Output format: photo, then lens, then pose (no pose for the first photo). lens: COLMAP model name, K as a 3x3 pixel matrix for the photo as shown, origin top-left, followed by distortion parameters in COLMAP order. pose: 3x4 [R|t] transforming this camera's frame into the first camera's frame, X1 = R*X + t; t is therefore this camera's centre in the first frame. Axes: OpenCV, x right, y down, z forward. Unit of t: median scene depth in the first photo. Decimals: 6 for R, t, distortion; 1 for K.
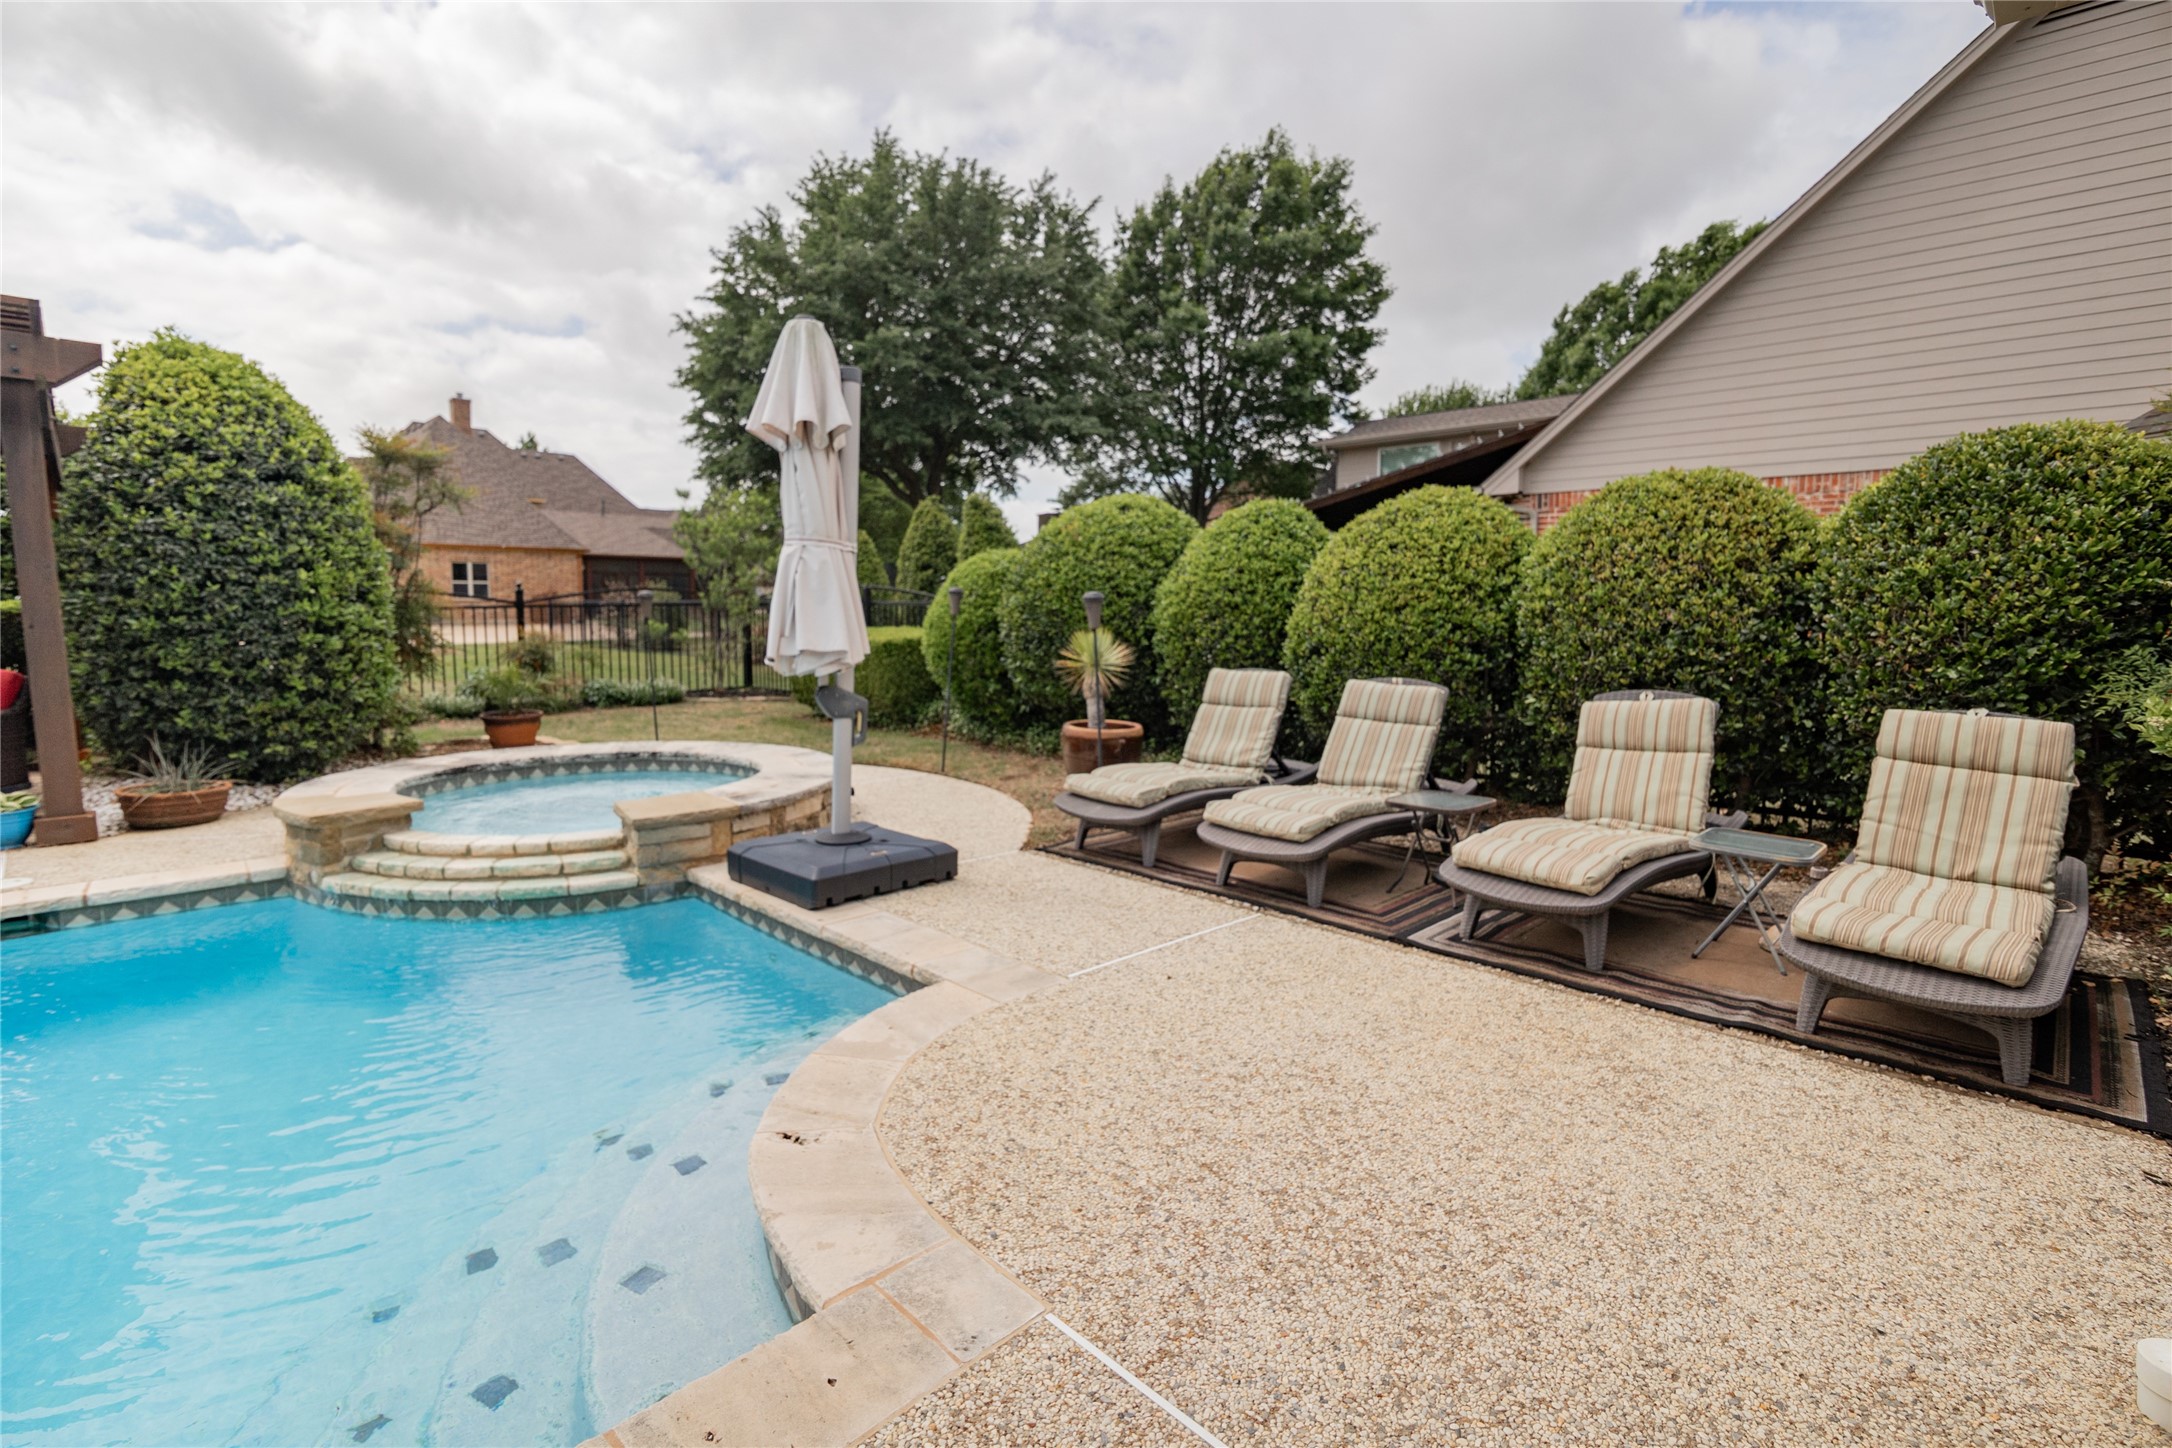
lens RADIAL K [[1011.1, 0, 1090.6], [0, 1011.1, 711.7], [0, 0, 1]] dist [-0.018696, 0.000113]
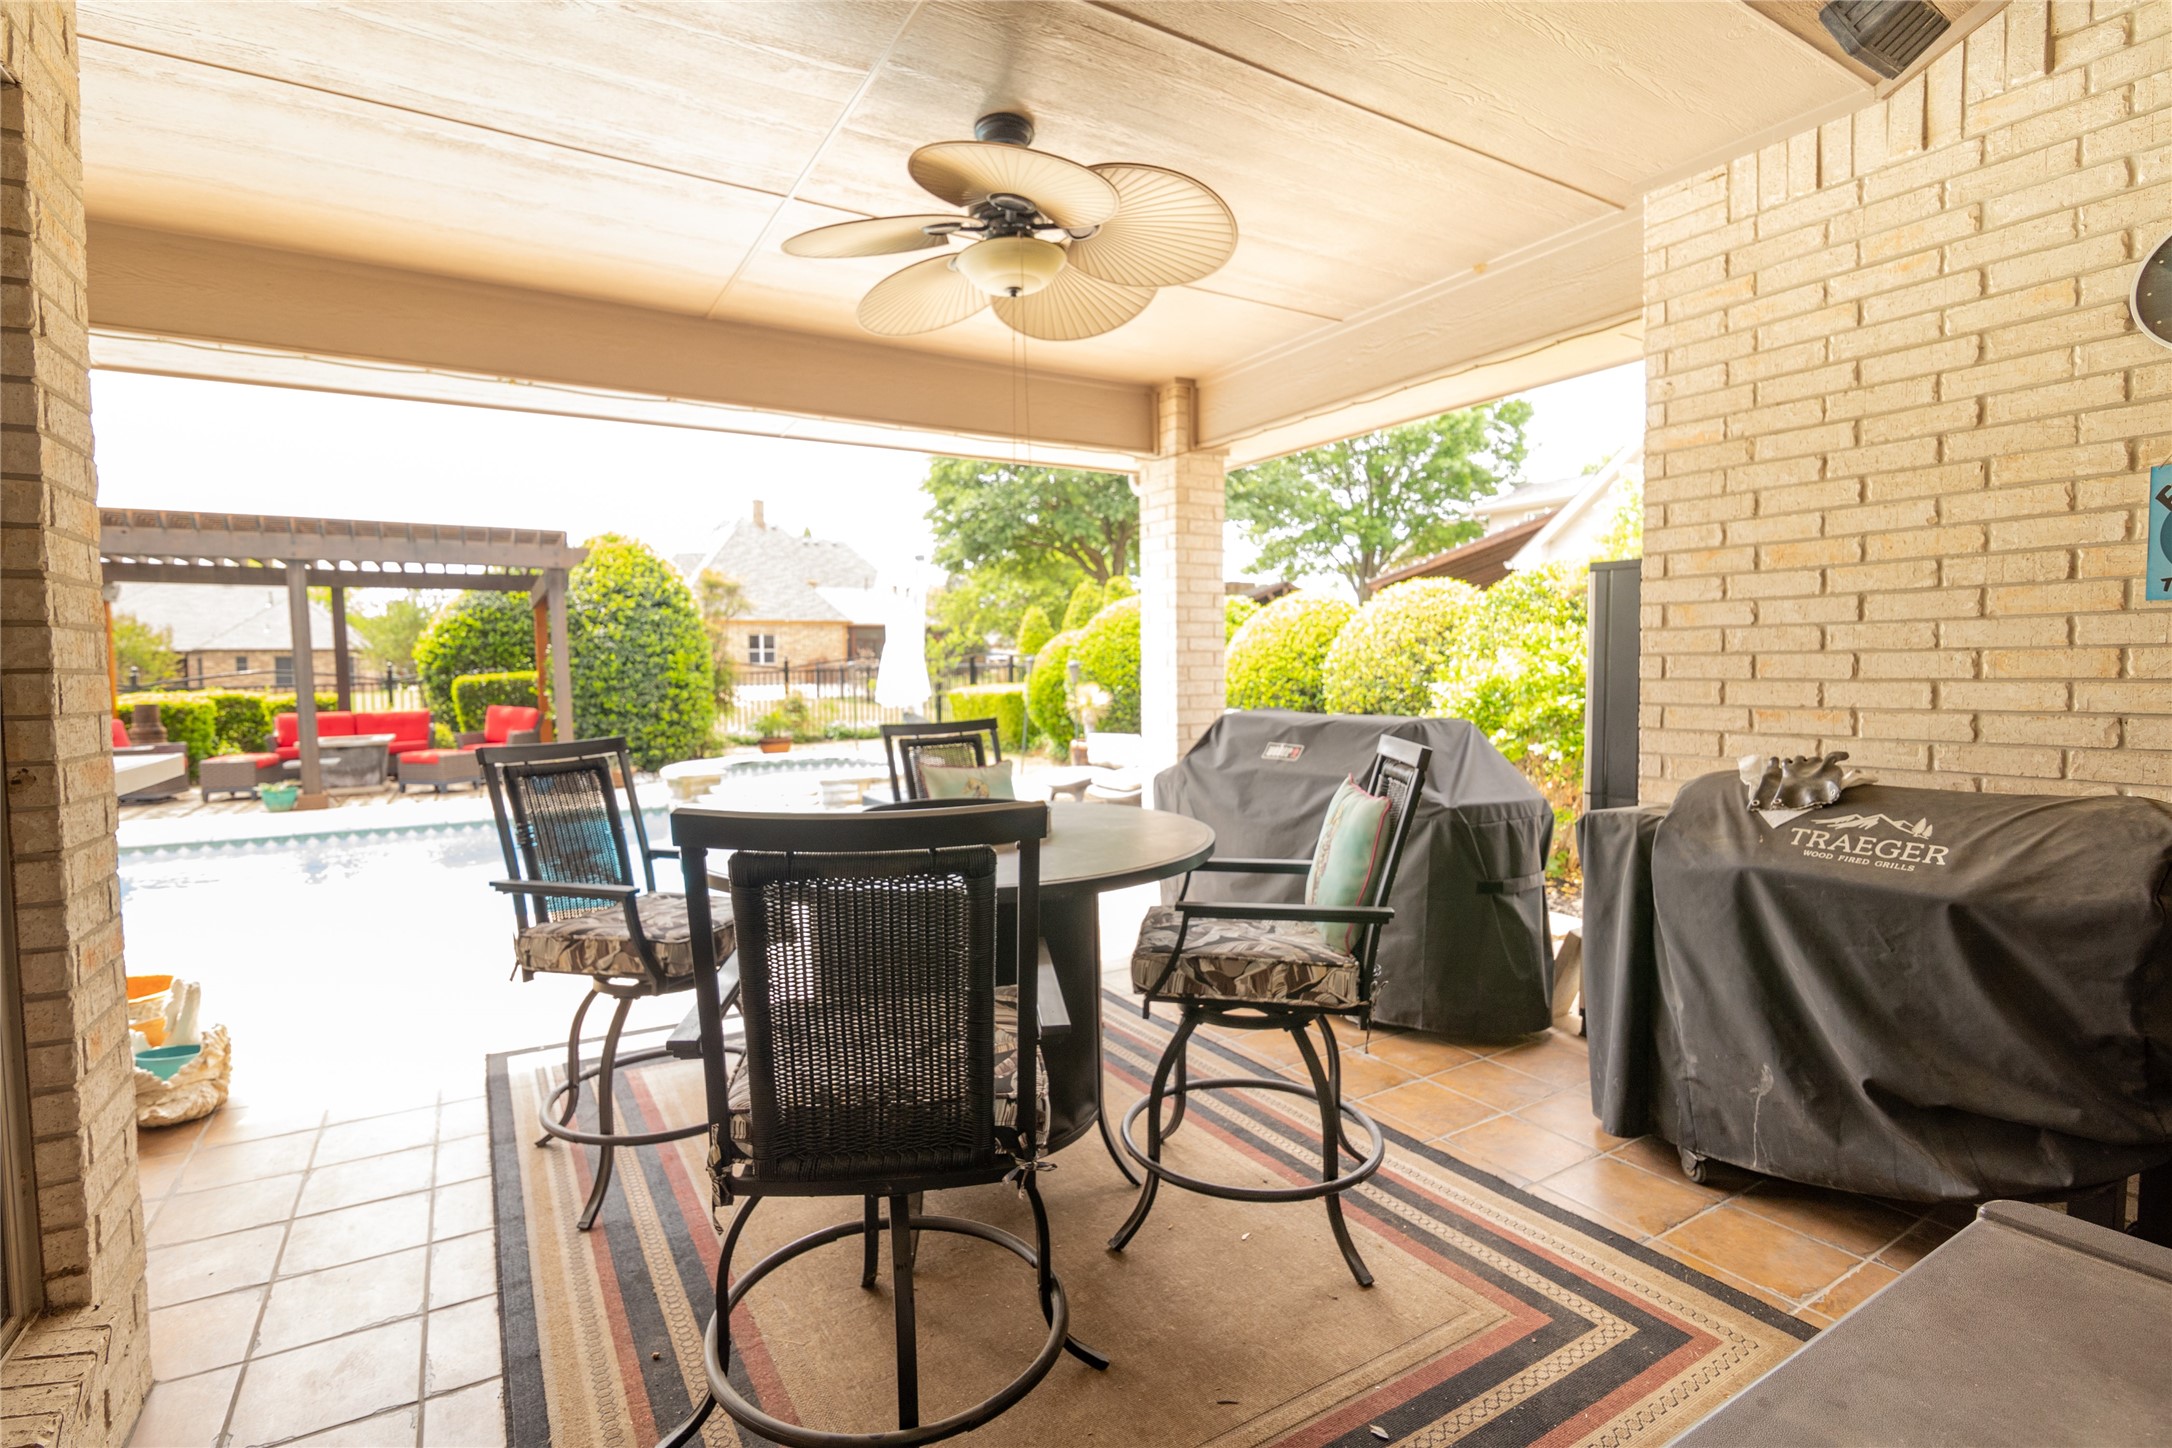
lens RADIAL K [[1011.1, 0, 1079.7], [0, 1011.1, 733.4], [0, 0, 1]] dist [-0.018696, 0.000113]
pose [[0.969077, 0.003024, -0.246739, 0.391375], [-0.011560, 0.999383, -0.033155, 0.054668], [0.246486, 0.034982, 0.968515, -0.593672]]
